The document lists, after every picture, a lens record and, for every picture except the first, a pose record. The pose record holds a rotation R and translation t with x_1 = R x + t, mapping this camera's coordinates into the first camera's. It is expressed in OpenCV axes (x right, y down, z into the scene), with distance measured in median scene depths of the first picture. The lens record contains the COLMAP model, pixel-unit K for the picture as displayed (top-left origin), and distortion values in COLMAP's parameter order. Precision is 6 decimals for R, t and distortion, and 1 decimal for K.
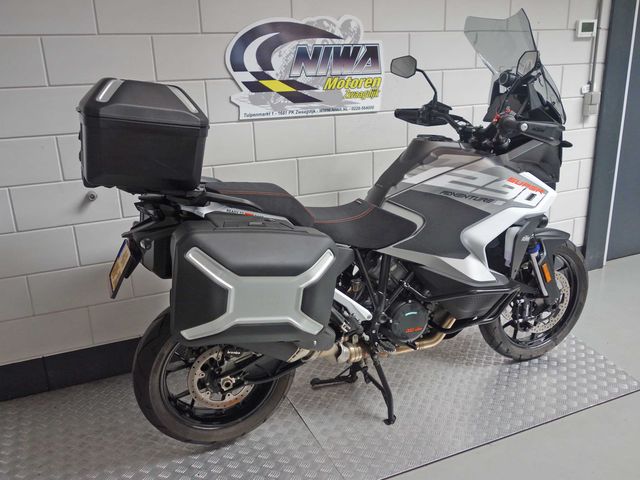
lens RADIAL K [[577.0, 0, 320.0], [0, 577.0, 240.0], [0, 0, 1]] dist [-0.006530, -0.002252]
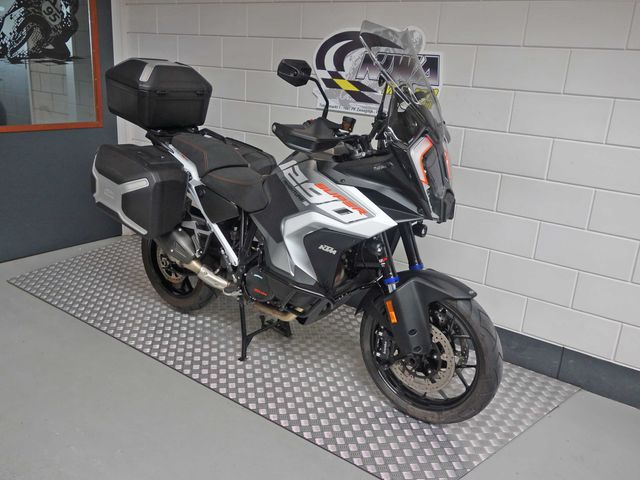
lens RADIAL K [[552.1, 0, 324.0], [0, 552.1, 238.5], [0, 0, 1]] dist [-0.001817, -0.004928]
pose [[0.508702, 0.318290, -0.799946, 0.927850], [-0.325863, 0.931208, 0.163295, -0.144856], [0.796891, 0.177604, 0.577427, 0.366691]]
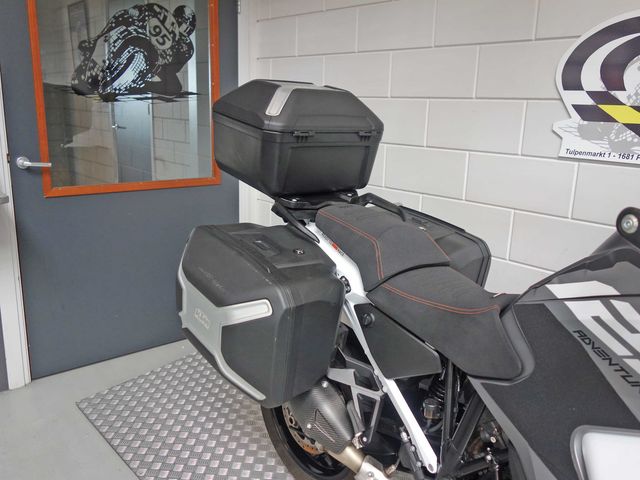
lens RADIAL K [[559.6, 0, 320.0], [0, 559.6, 240.0], [0, 0, 1]] dist [0.001869, -0.000447]
pose [[0.301429, 0.263009, -0.916497, 0.444297], [-0.316503, 0.934303, 0.164024, -0.130565], [0.899426, 0.240633, 0.364869, 0.498436]]
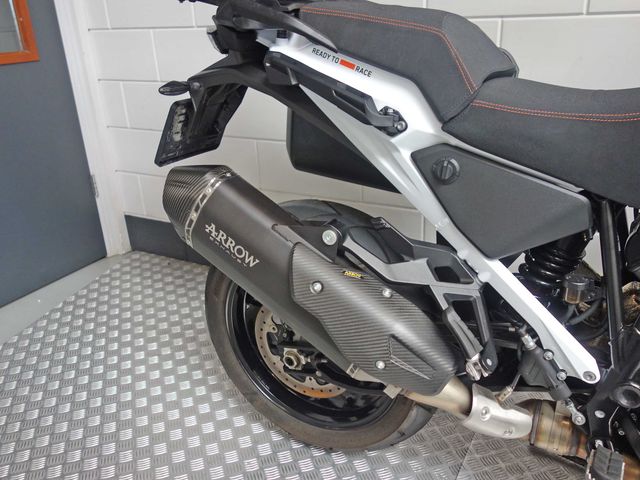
lens RADIAL K [[559.6, 0, 320.0], [0, 559.6, 240.0], [0, 0, 1]] dist [0.001869, -0.000447]
pose [[0.618714, 0.310001, -0.721867, 0.180923], [-0.207804, 0.950706, 0.230166, -0.005559], [0.757635, 0.007600, 0.652635, 0.493529]]
